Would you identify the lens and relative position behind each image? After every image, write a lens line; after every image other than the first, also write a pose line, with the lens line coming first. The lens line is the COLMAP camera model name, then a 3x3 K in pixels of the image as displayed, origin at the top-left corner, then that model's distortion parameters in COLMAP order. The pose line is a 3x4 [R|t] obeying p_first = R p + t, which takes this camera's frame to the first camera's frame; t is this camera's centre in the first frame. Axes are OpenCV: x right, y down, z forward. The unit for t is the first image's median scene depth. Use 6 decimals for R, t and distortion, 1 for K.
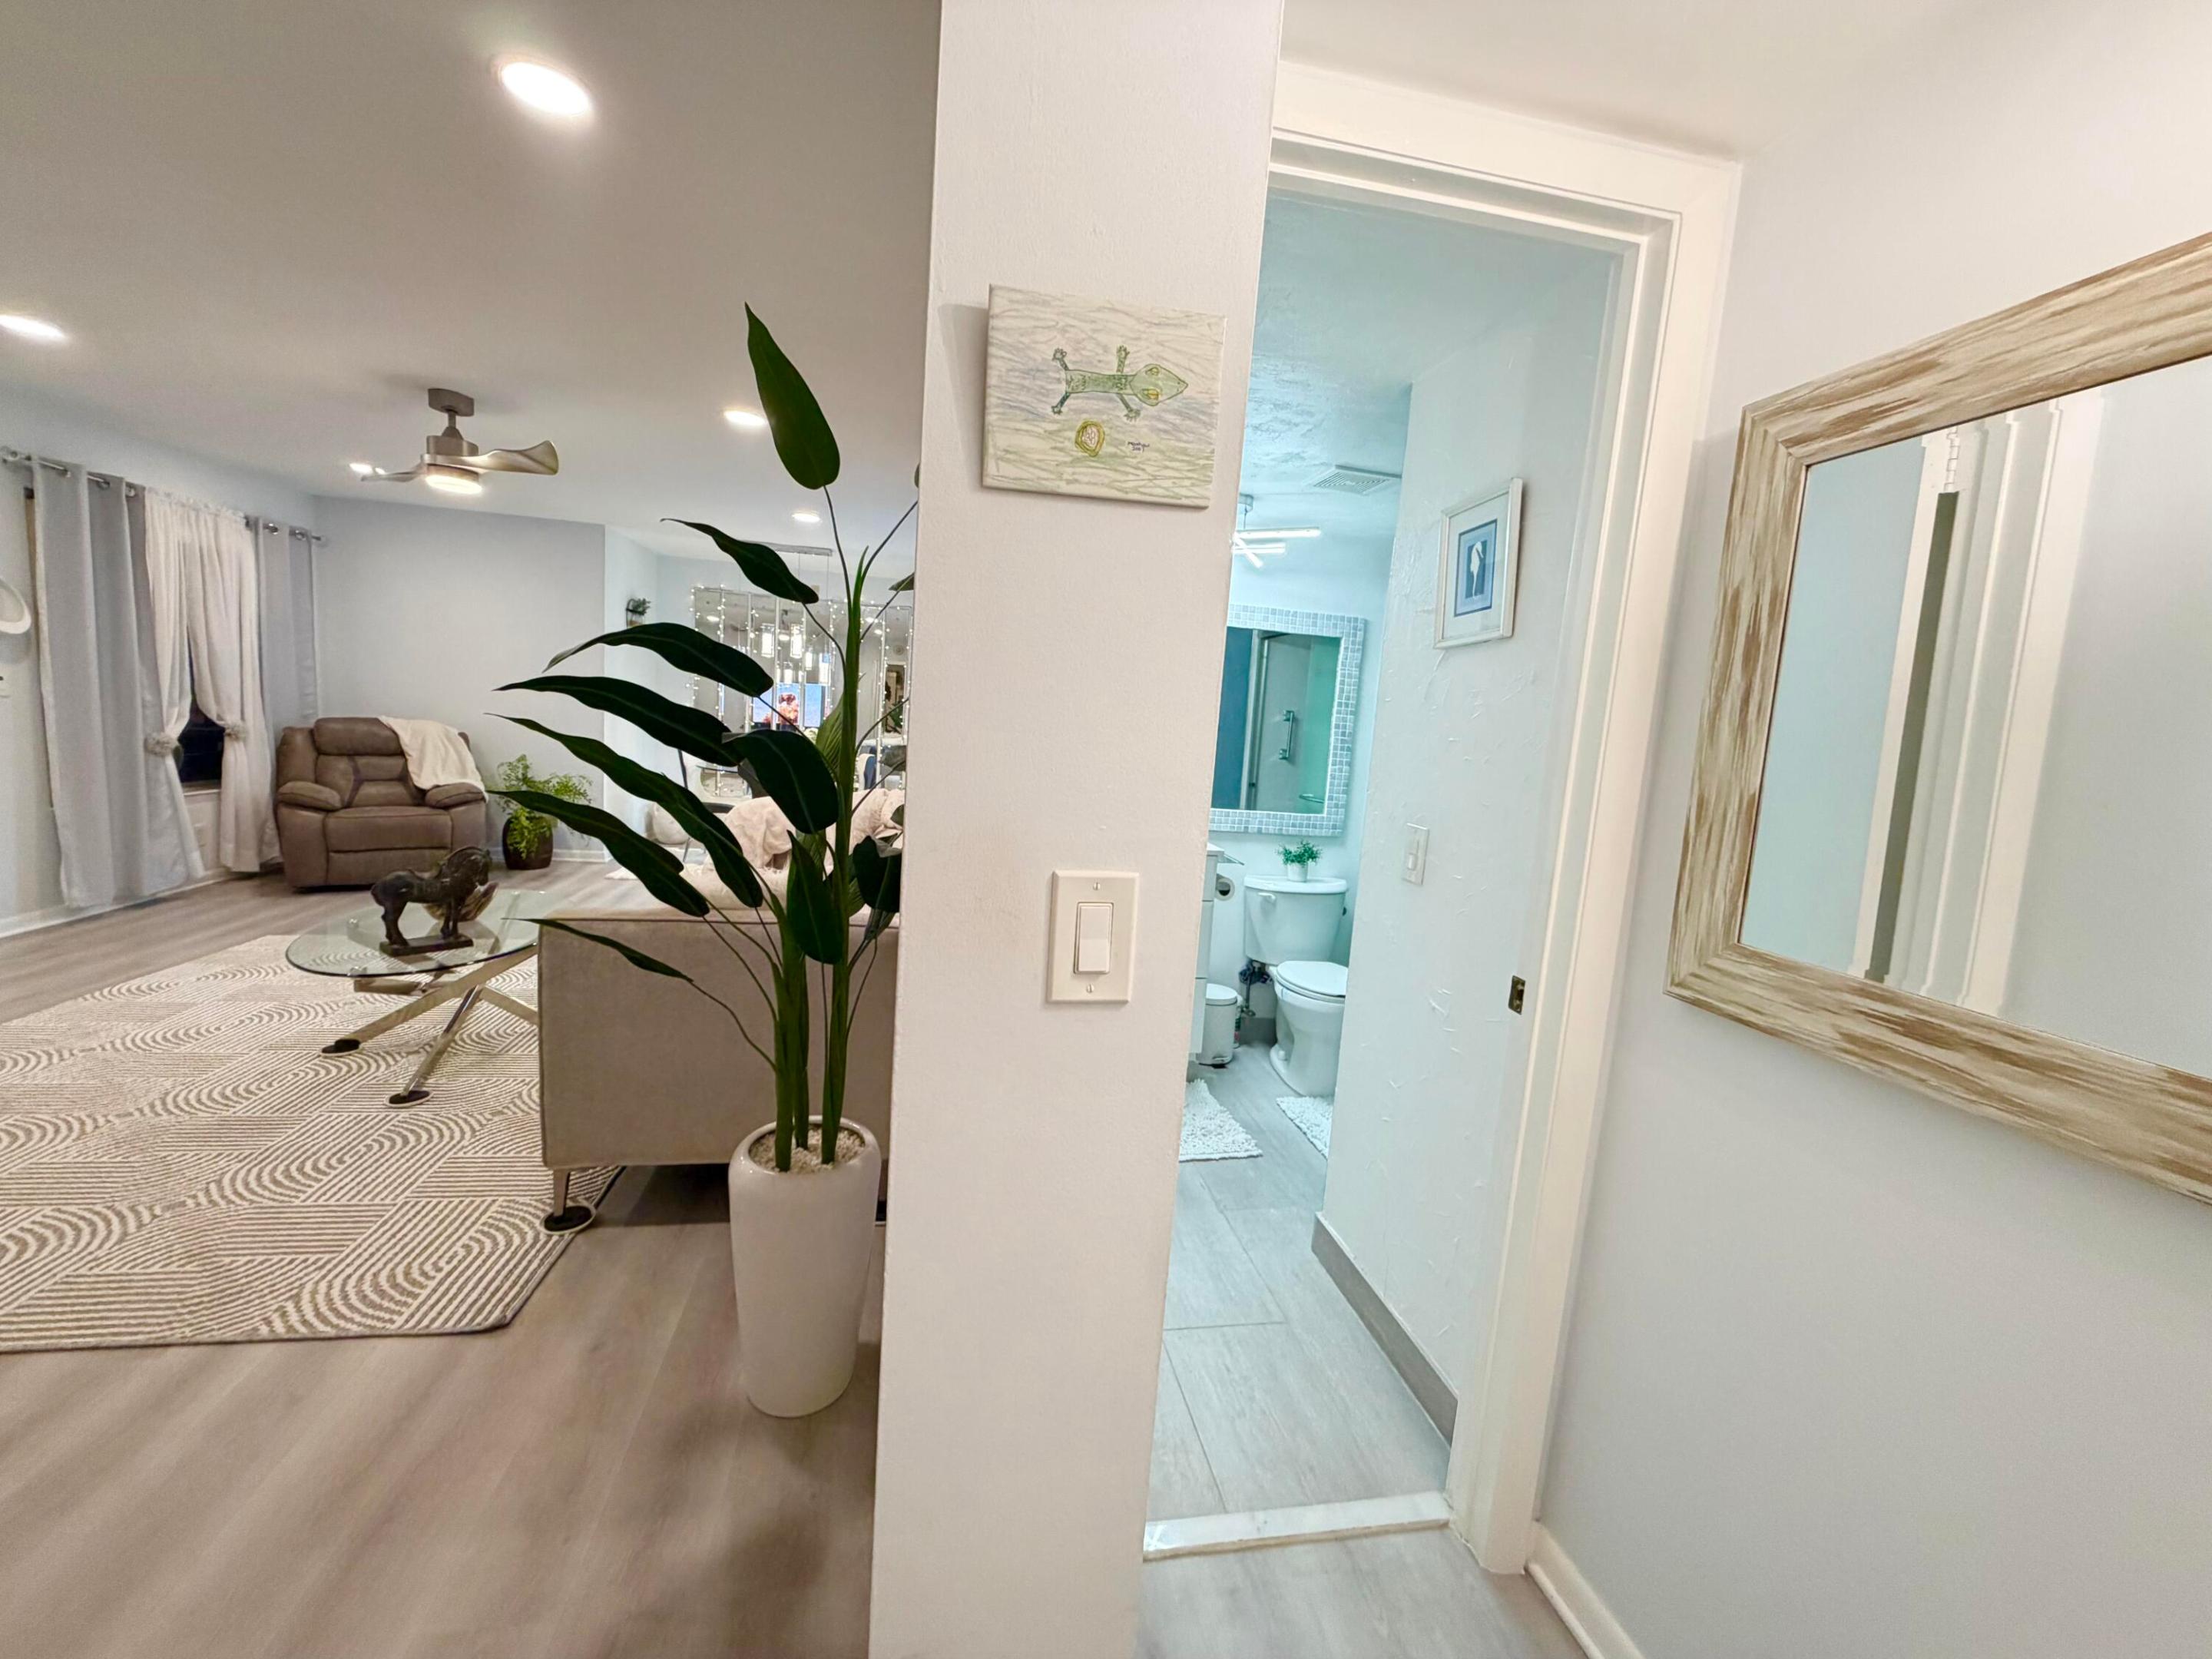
lens RADIAL K [[869.0, 0, 1104.1], [0, 869.0, 838.3], [0, 0, 1]] dist [-0.007510, -0.000423]
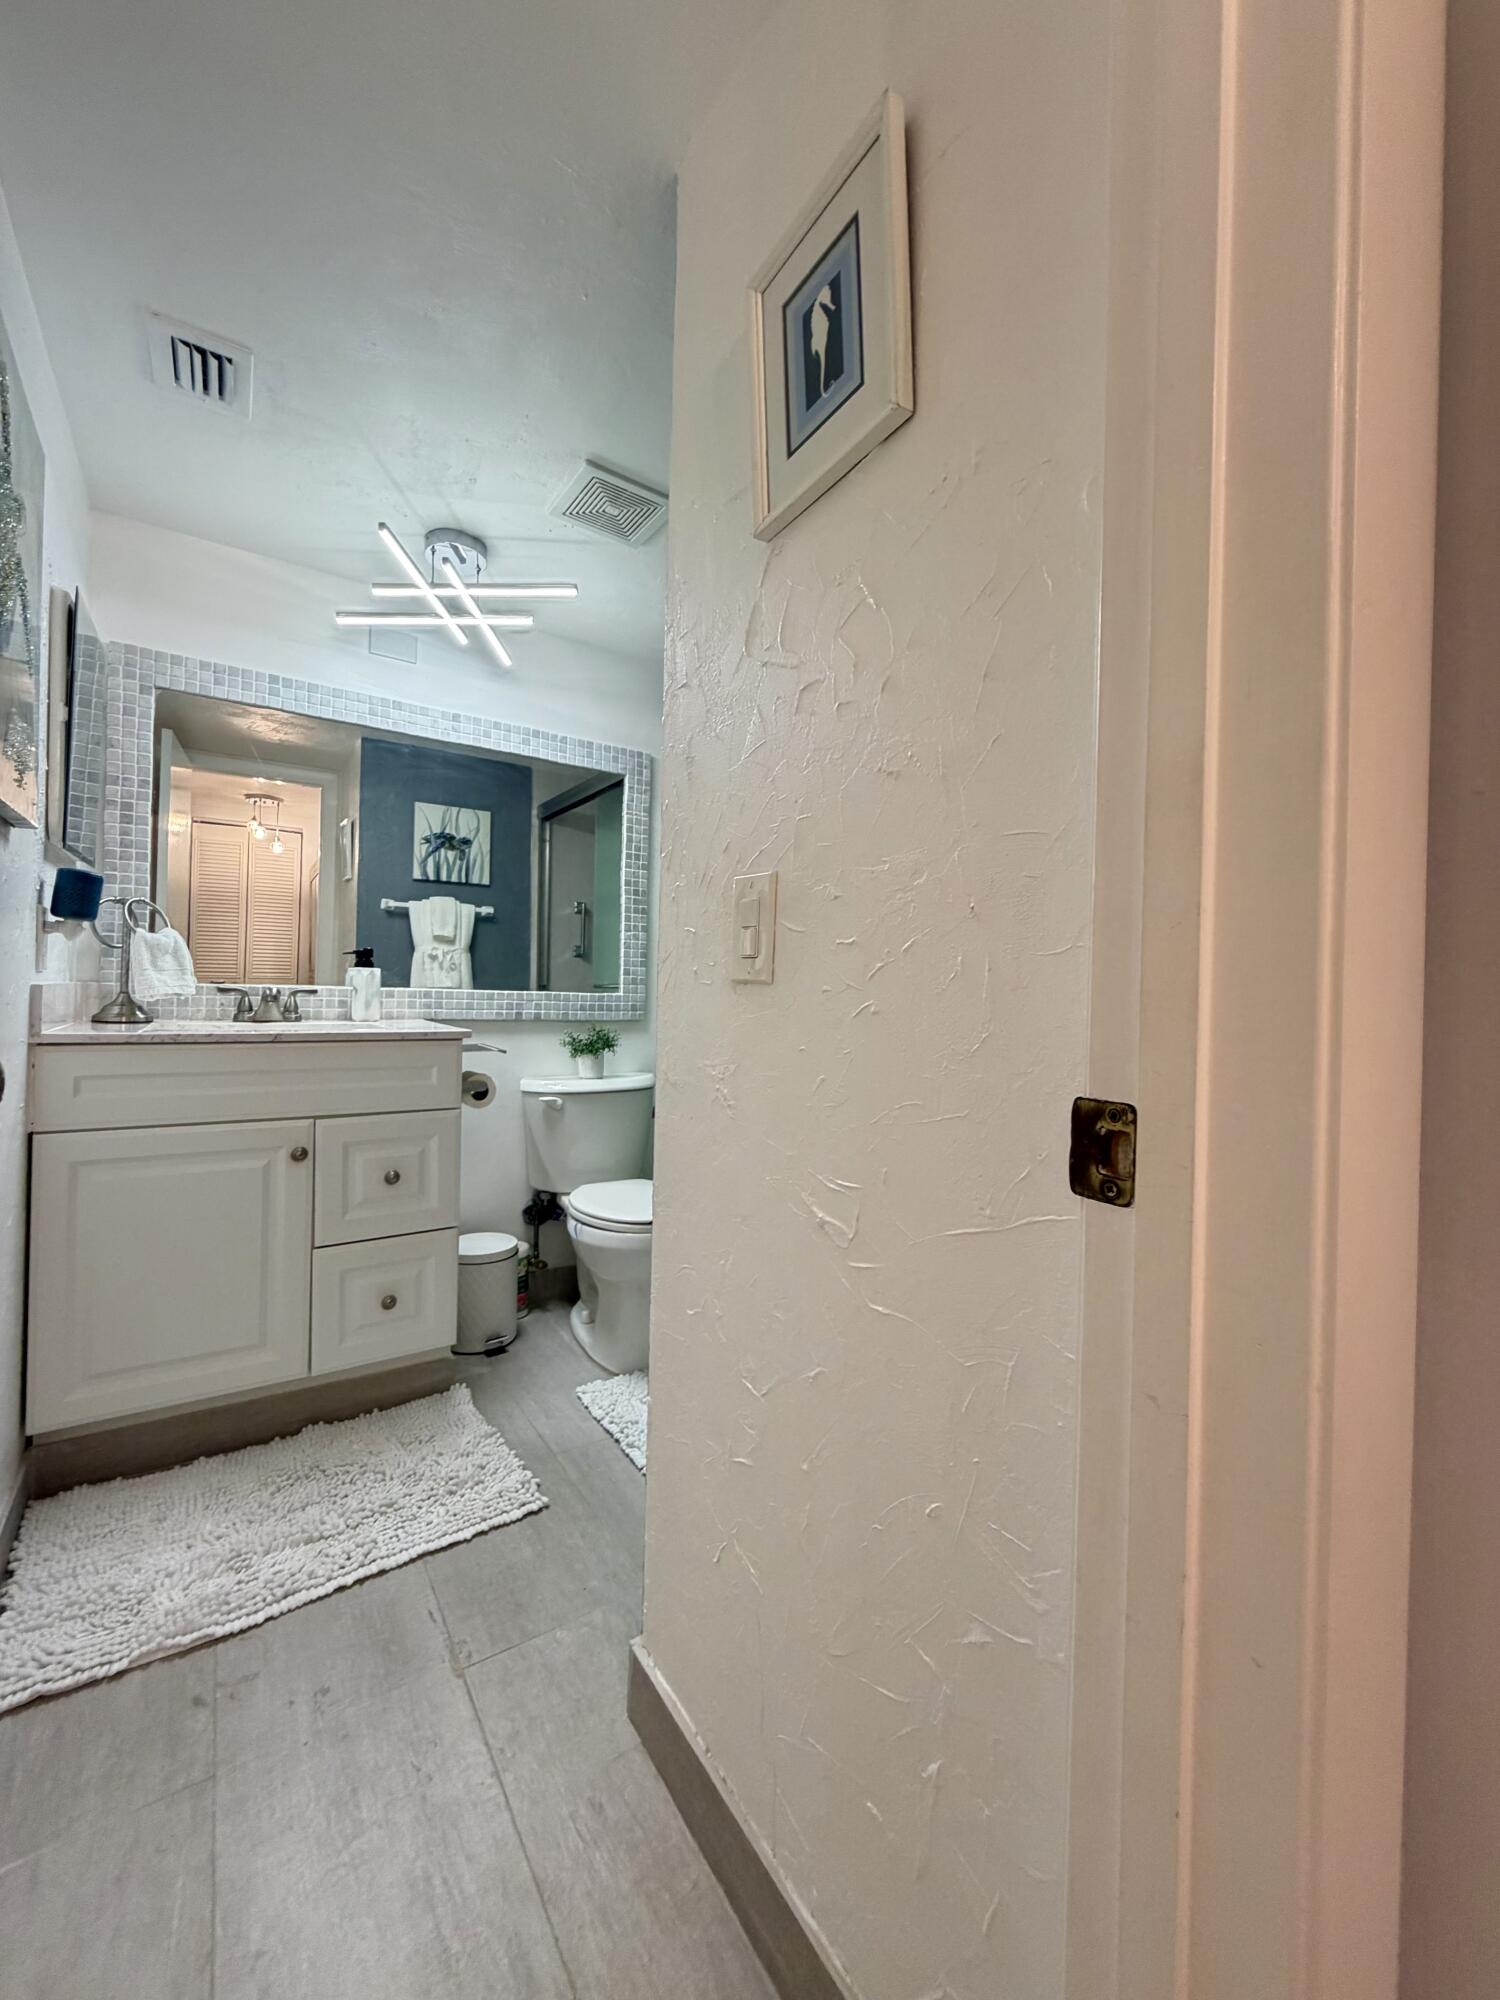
lens RADIAL K [[793.6, 0, 754.2], [0, 793.6, 988.8], [0, 0, 1]] dist [0.000617, 0.000007]
pose [[0.921797, -0.044763, 0.385081, 0.091801], [0.088712, 0.991311, -0.097125, 0.053687], [-0.377387, 0.123690, 0.917758, 0.300009]]
